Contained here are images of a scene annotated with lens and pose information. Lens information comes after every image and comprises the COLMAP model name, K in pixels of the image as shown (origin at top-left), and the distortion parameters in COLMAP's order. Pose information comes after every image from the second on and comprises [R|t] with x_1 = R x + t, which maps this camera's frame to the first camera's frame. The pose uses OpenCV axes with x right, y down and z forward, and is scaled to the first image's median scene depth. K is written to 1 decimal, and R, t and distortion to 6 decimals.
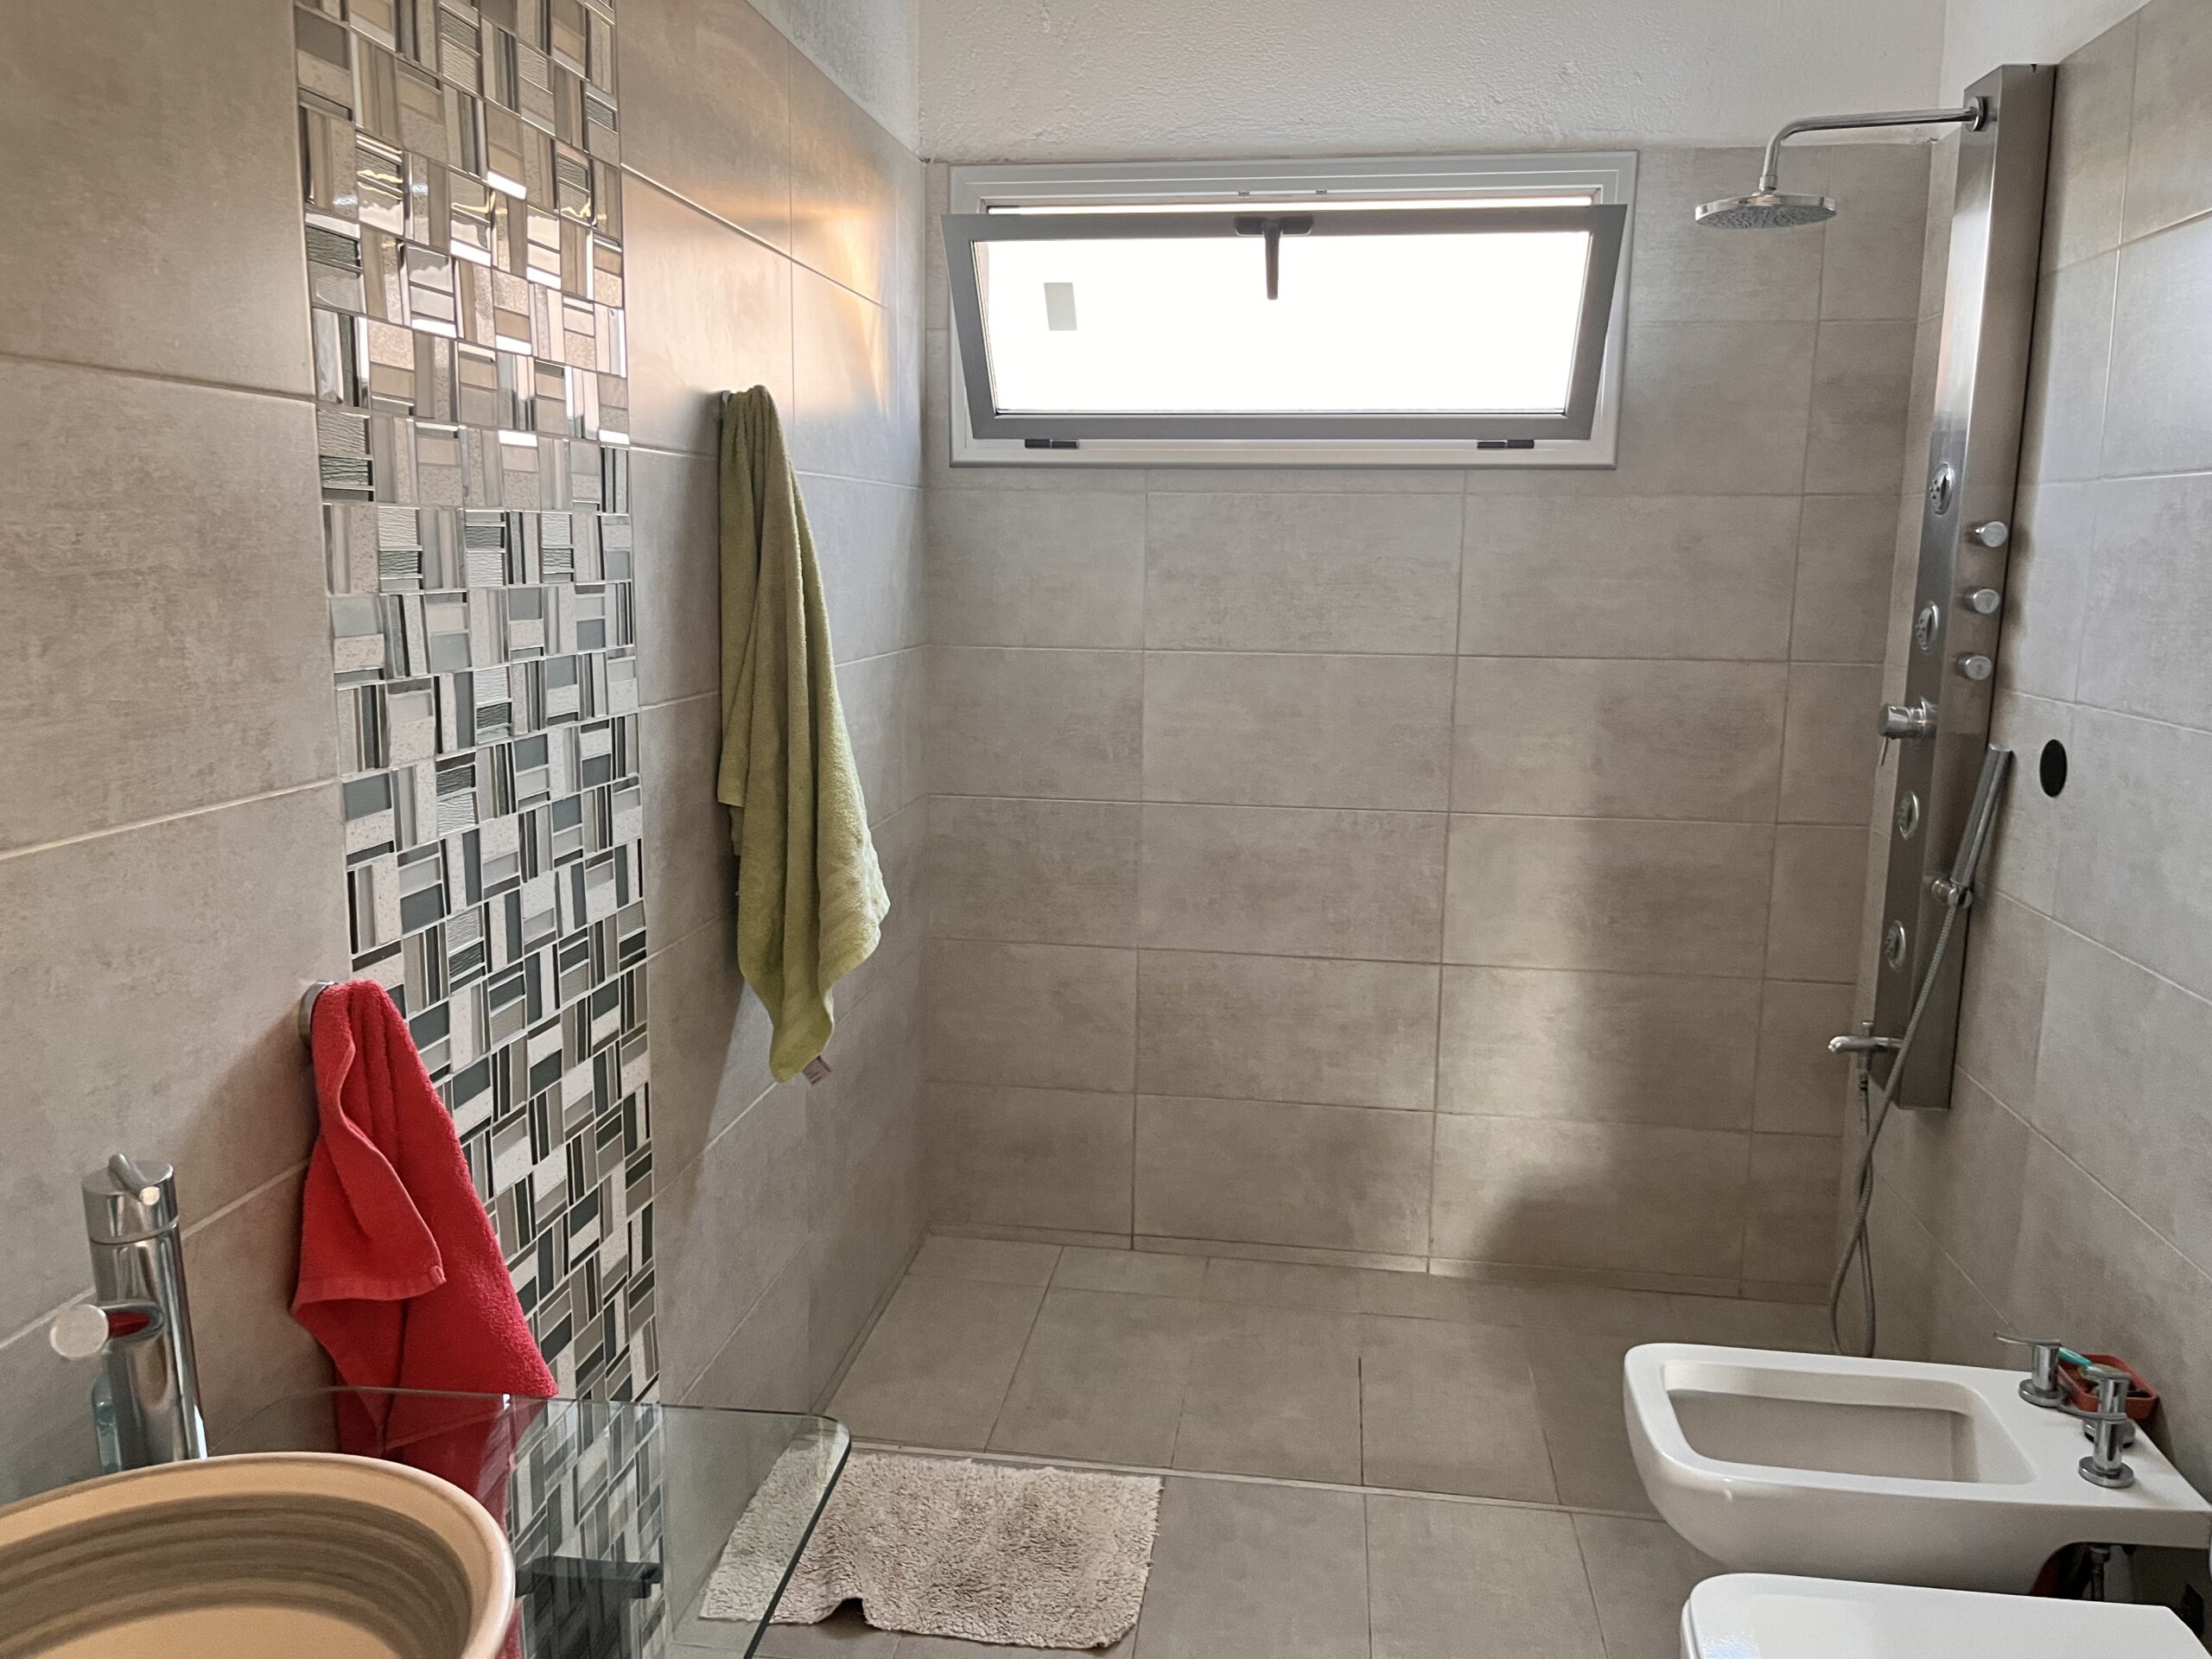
lens RADIAL K [[1676.2, 0, 1099.7], [0, 1676.2, 836.1], [0, 0, 1]] dist [0.064002, -0.094151]
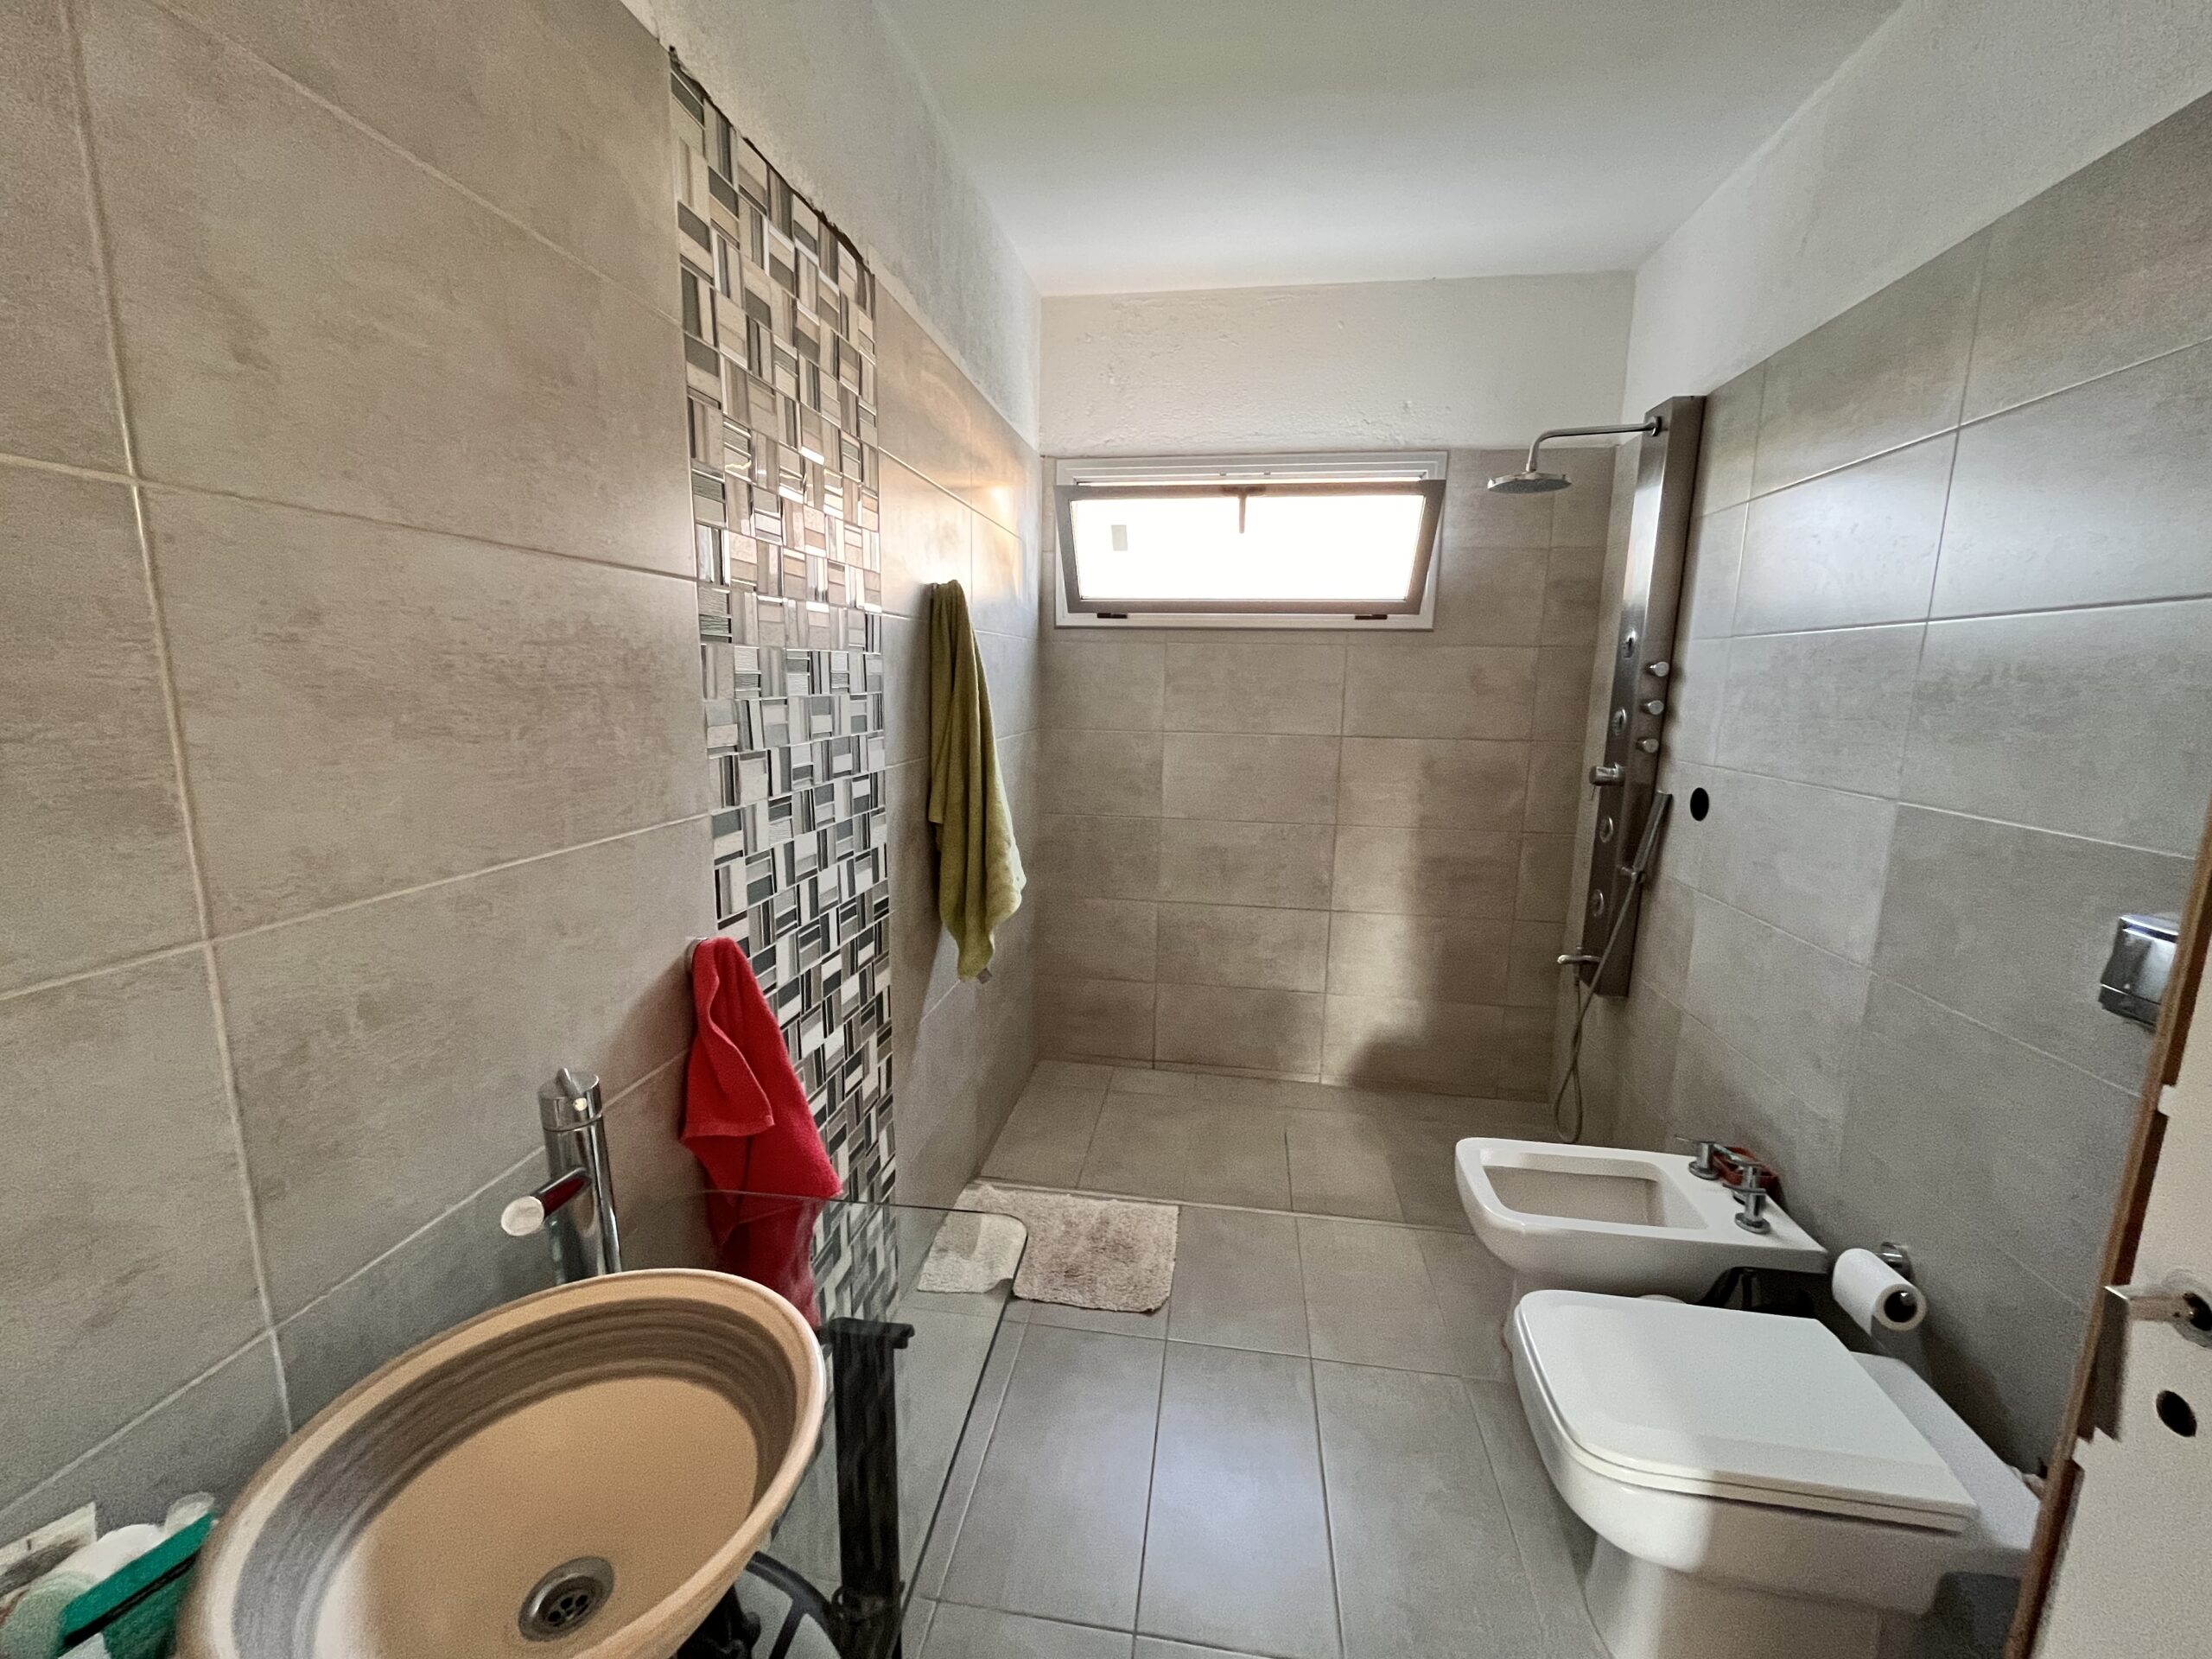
lens RADIAL K [[891.4, 0, 1106.1], [0, 891.4, 831.1], [0, 0, 1]] dist [-0.003702, 0.000466]
pose [[0.999954, 0.004277, -0.008620, -0.042728], [-0.004259, 0.999989, 0.002114, -0.014033], [0.008629, -0.002077, 0.999961, 0.102031]]
